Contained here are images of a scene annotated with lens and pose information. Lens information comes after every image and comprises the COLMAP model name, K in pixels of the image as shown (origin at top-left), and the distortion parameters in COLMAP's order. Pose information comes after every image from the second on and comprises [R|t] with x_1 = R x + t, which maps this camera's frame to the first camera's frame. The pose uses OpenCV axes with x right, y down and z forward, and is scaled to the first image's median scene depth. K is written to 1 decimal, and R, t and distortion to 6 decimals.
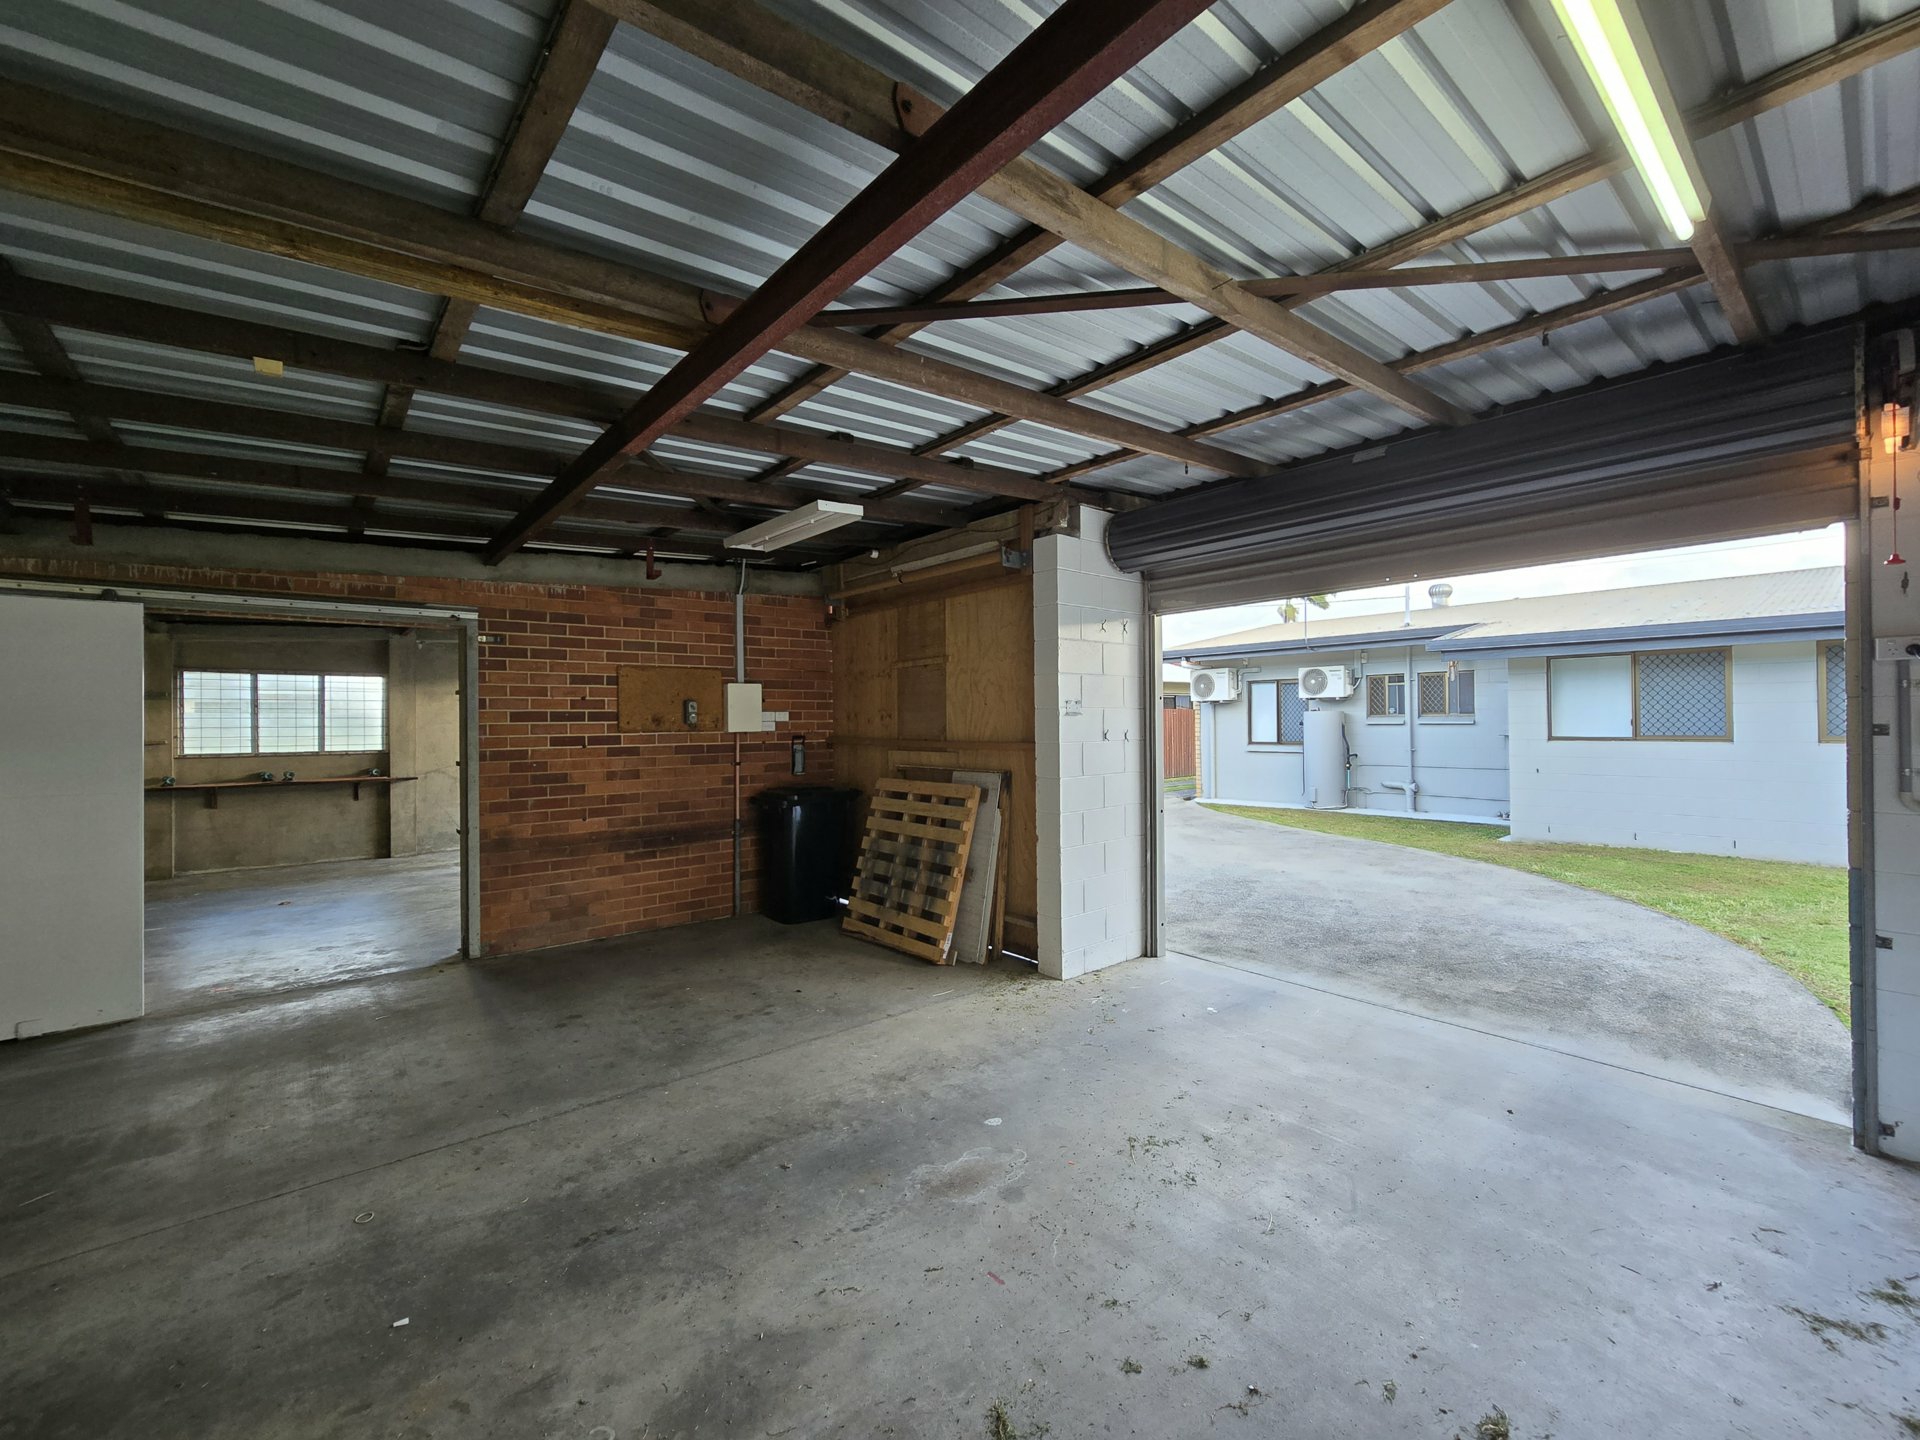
lens RADIAL K [[788.6, 0, 965.7], [0, 788.6, 717.3], [0, 0, 1]] dist [-0.003296, -0.000131]
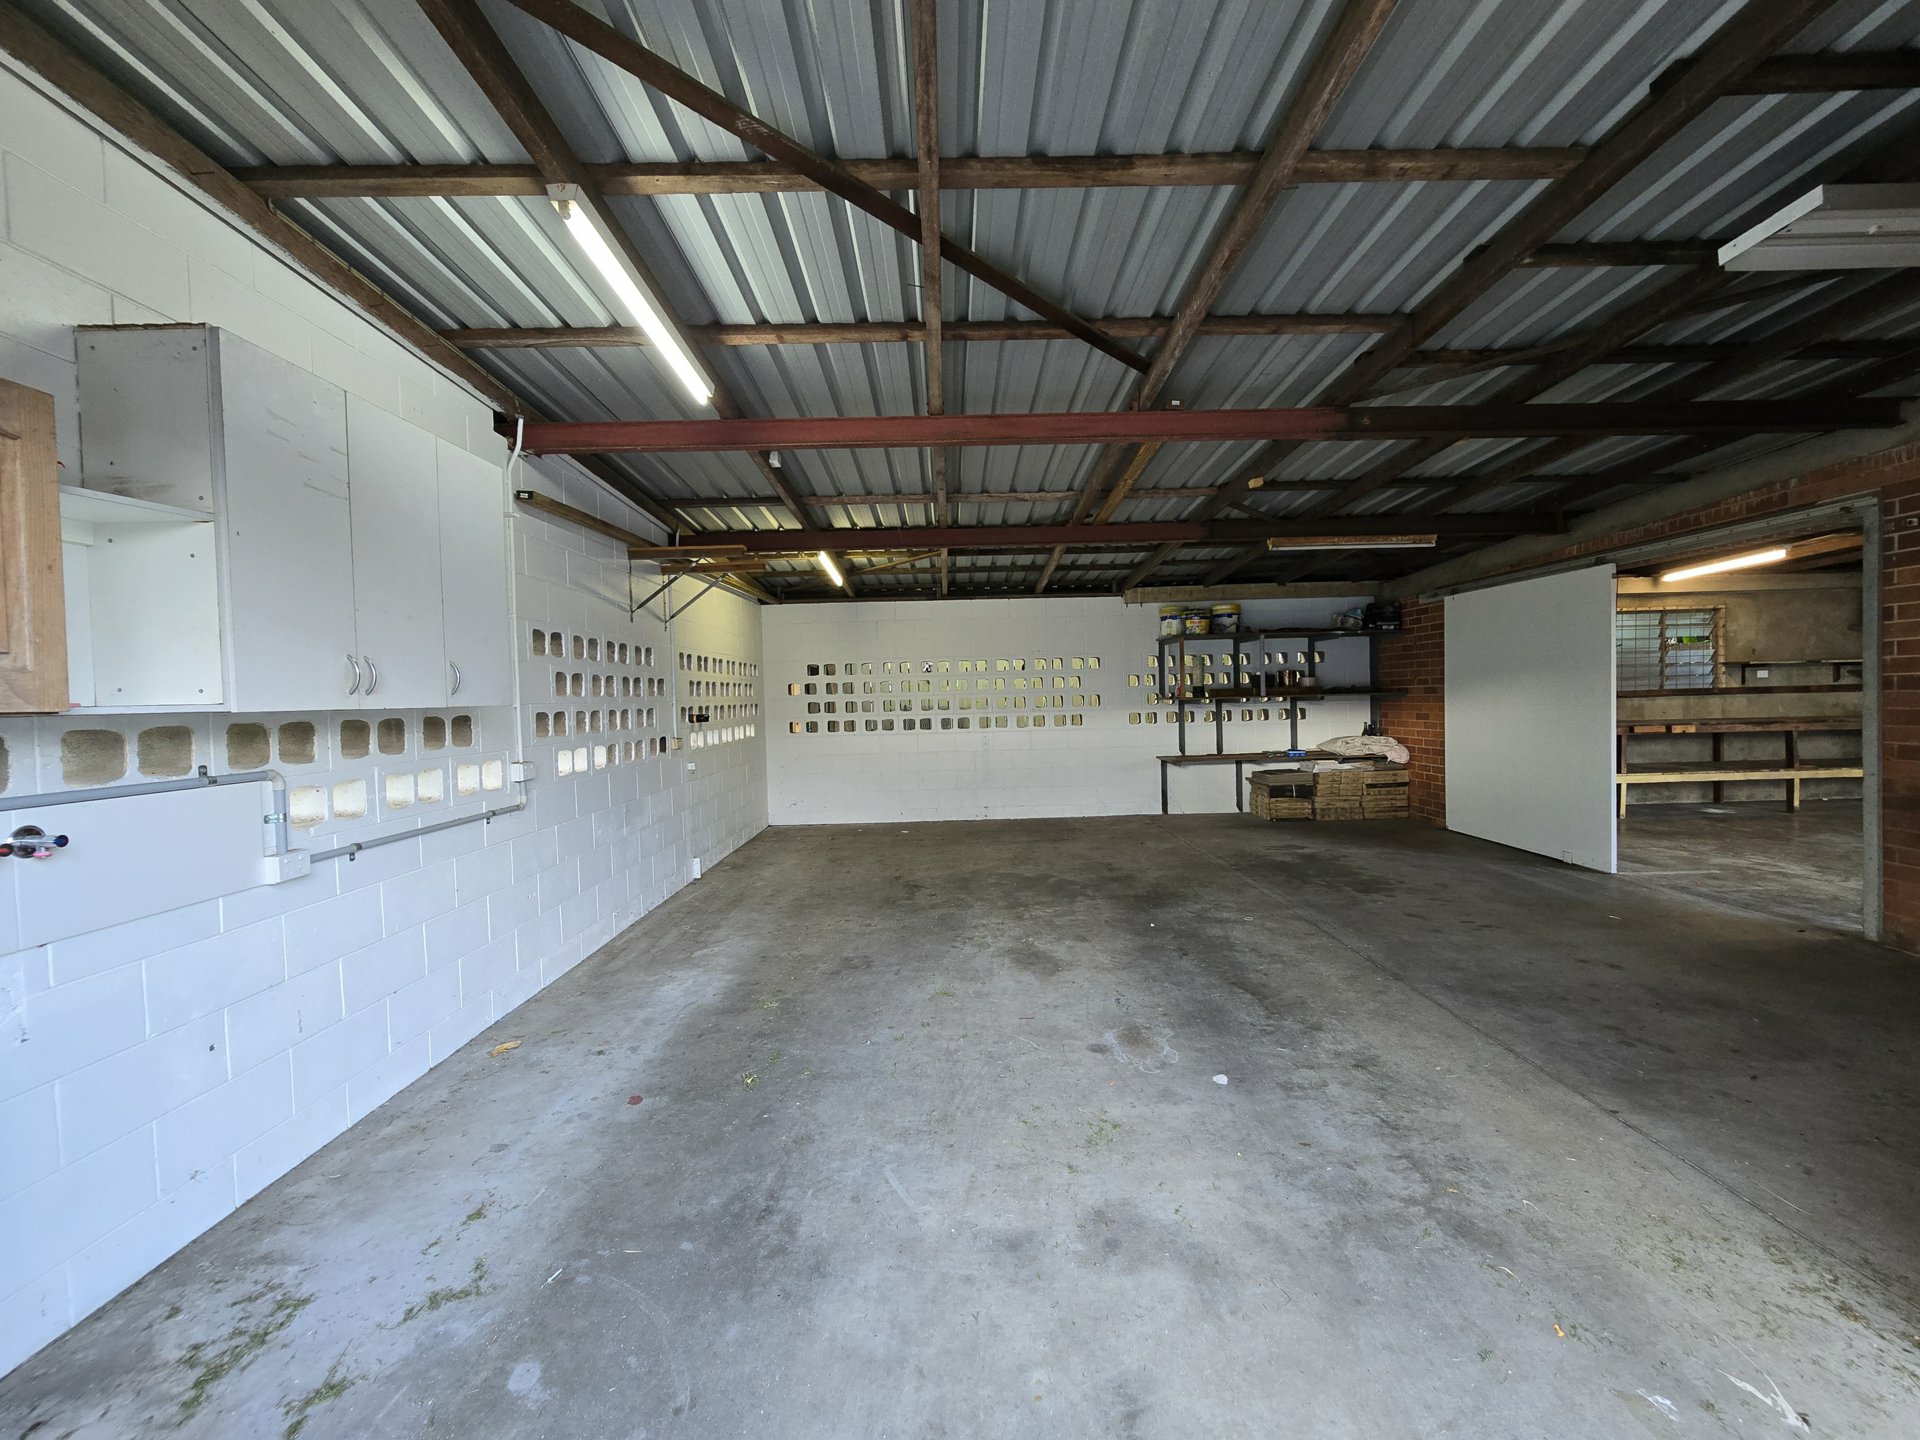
lens RADIAL K [[788.6, 0, 957.5], [0, 788.6, 717.3], [0, 0, 1]] dist [-0.003296, -0.000131]
pose [[-0.637722, 0.045040, -0.768949, 0.842110], [0.035157, 0.998951, 0.029355, 0.045204], [0.769464, -0.008313, -0.638636, 1.233939]]
